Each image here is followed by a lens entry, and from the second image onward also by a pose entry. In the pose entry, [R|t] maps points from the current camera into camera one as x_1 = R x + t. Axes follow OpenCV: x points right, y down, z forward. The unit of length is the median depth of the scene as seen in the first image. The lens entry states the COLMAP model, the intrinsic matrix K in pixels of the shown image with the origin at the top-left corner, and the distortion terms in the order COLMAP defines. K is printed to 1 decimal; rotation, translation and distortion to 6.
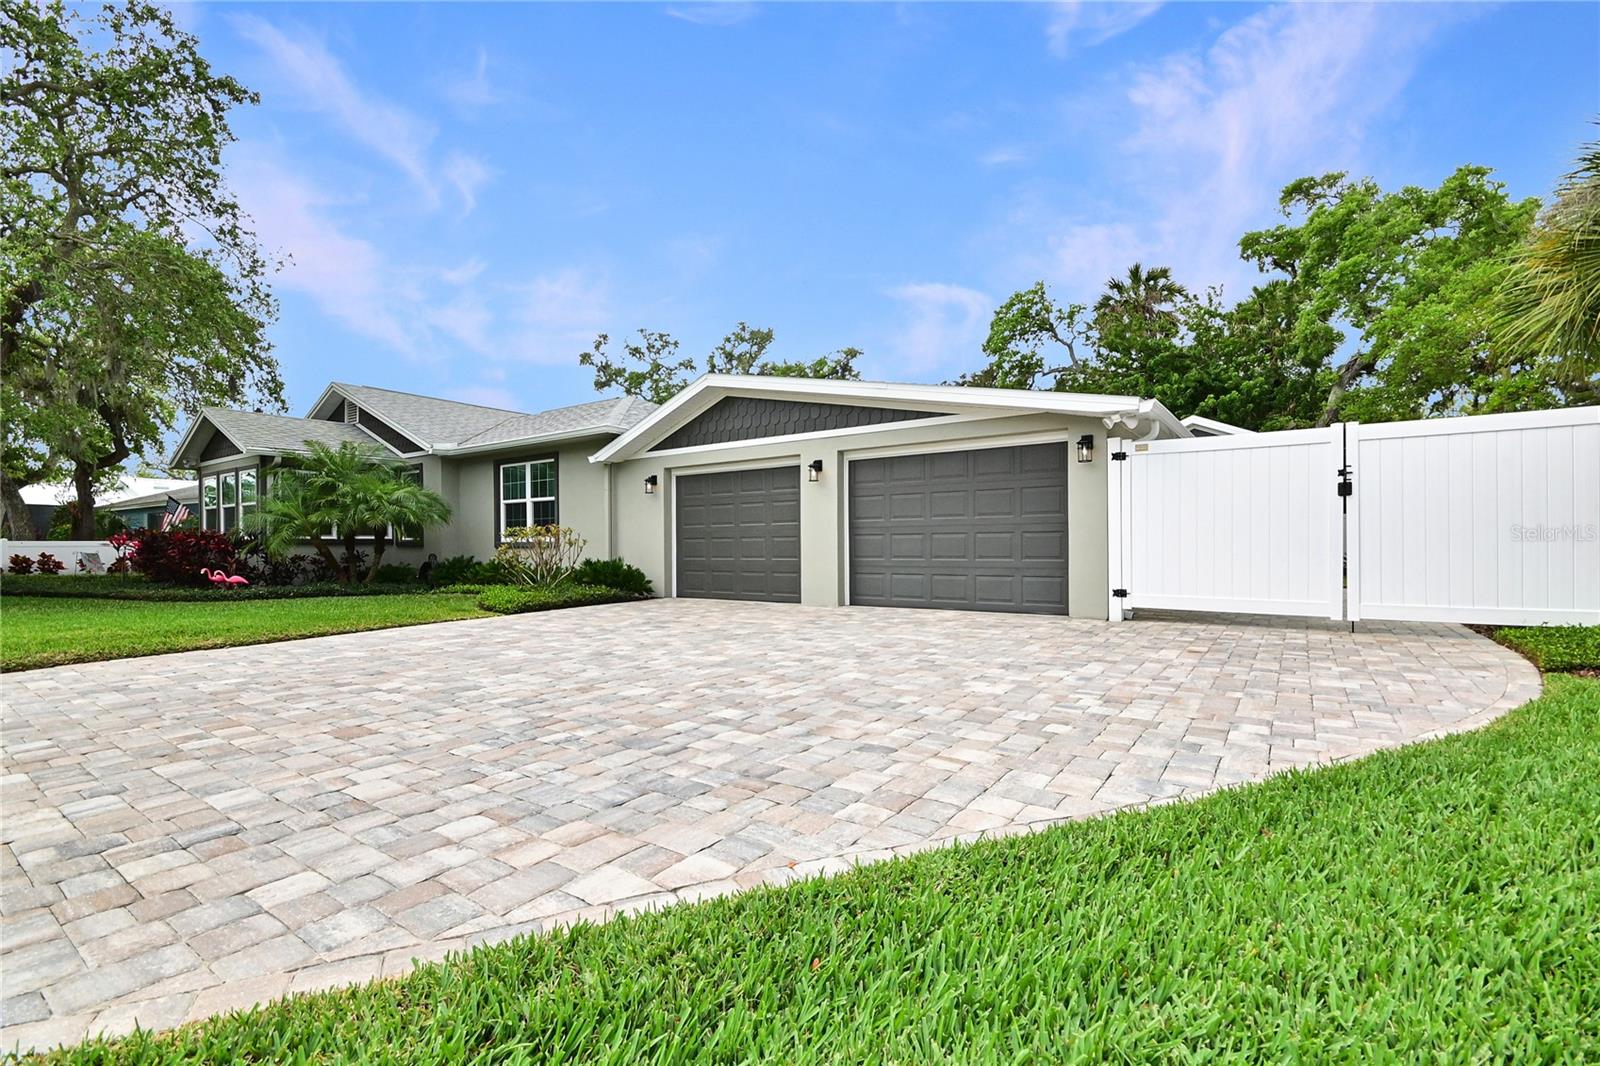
lens RADIAL K [[700.8, 0, 788.8], [0, 700.8, 535.1], [0, 0, 1]] dist [-0.000039, -0.000593]
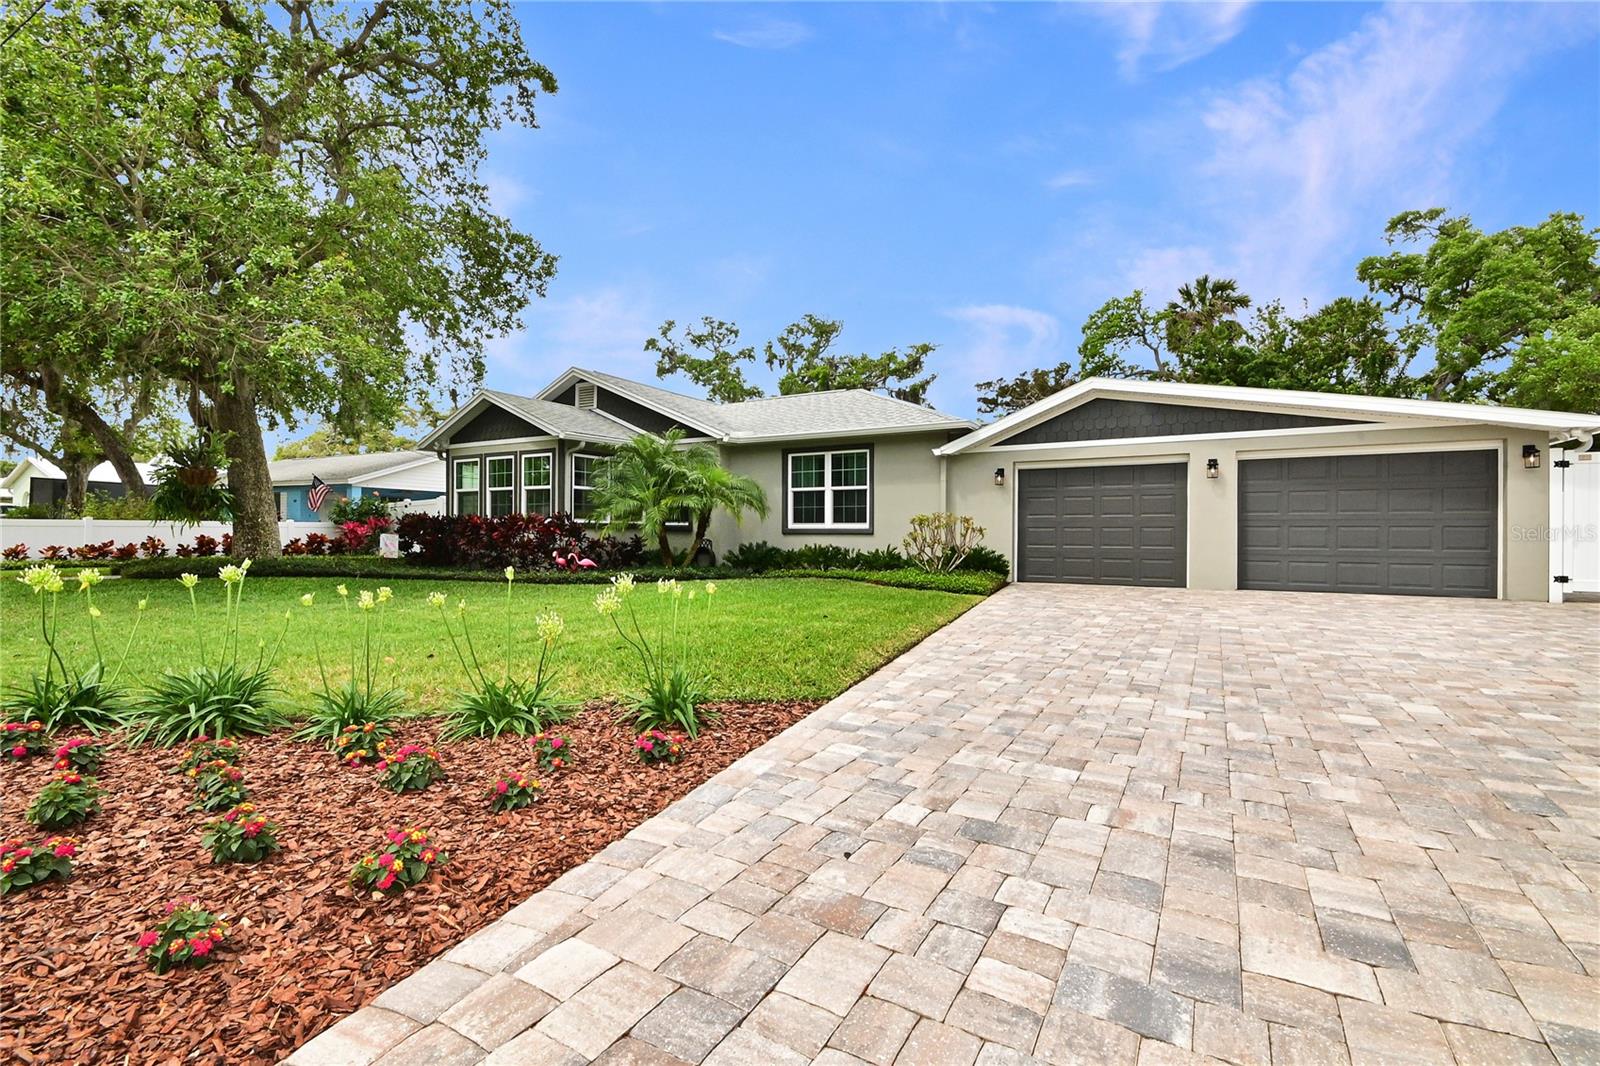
lens RADIAL K [[688.2, 0, 803.9], [0, 688.2, 527.1], [0, 0, 1]] dist [0.024175, -0.019860]
pose [[0.995524, 0.010916, 0.093873, -0.564197], [-0.011672, 0.999904, 0.007502, 0.000526], [-0.093782, -0.008564, 0.995556, -0.027658]]
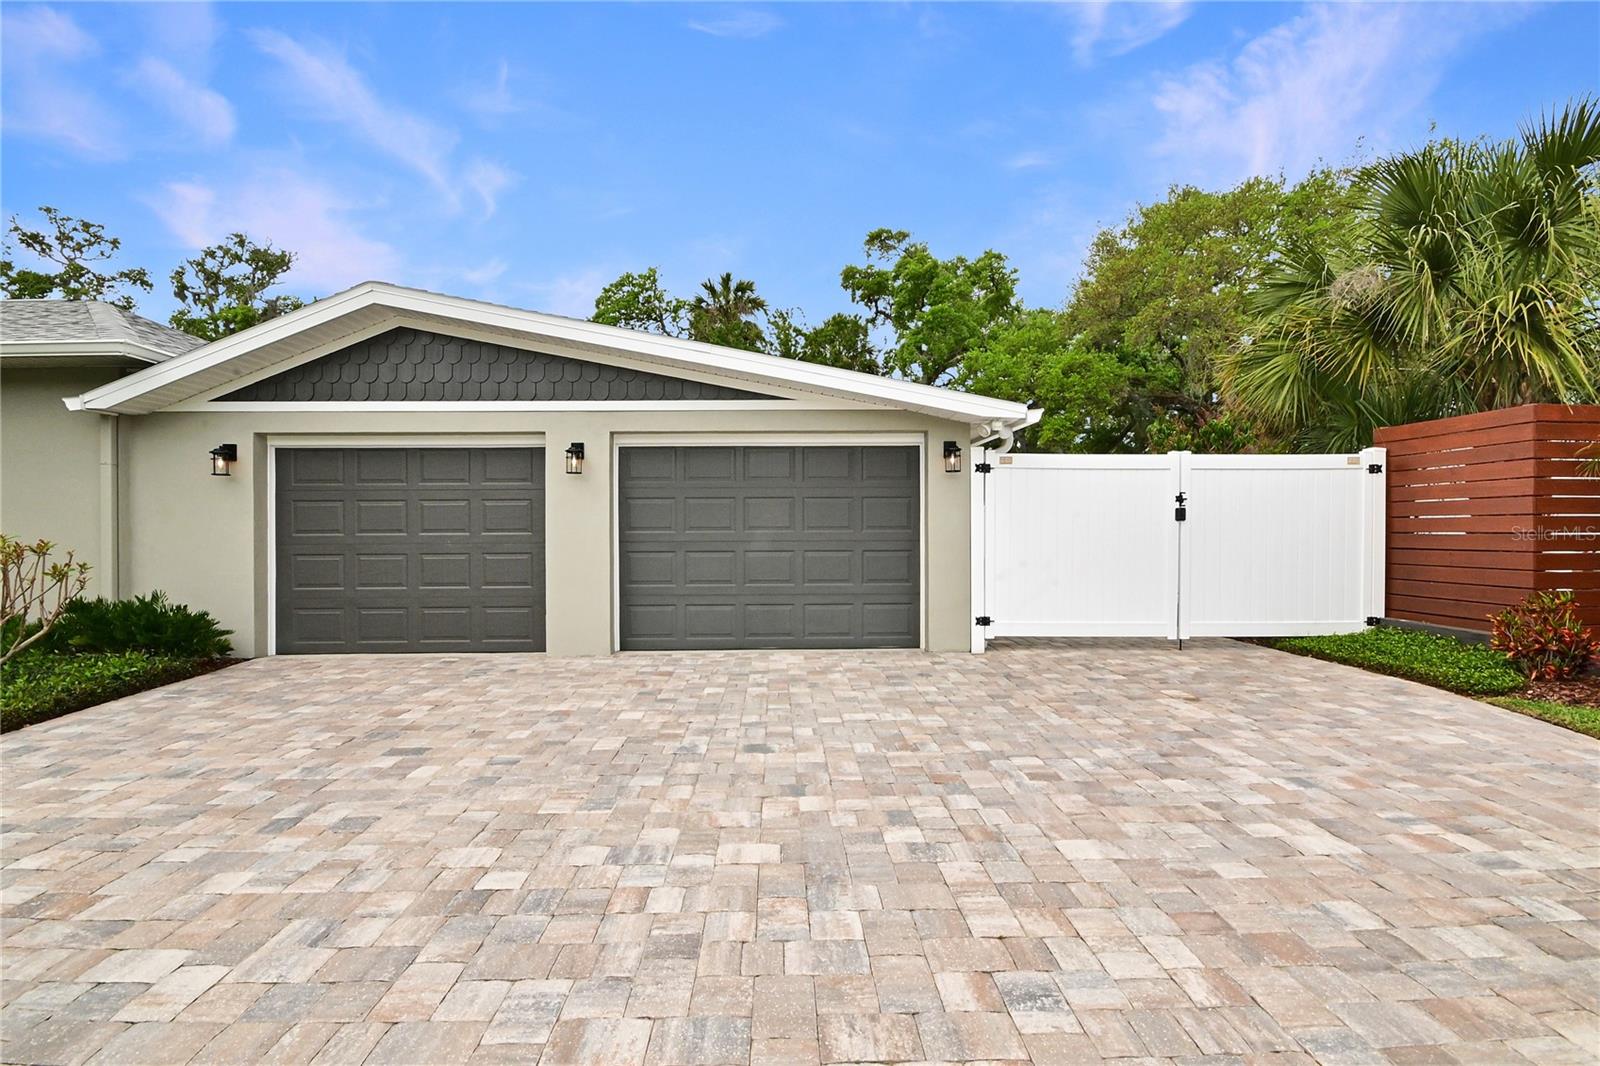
lens RADIAL K [[706.0, 0, 784.6], [0, 706.0, 533.6], [0, 0, 1]] dist [-0.000154, -0.007905]
pose [[0.801032, 0.001942, 0.598619, -0.165574], [-0.009414, 0.999912, 0.009354, -0.021410], [-0.598548, -0.013129, 0.800979, 0.263094]]
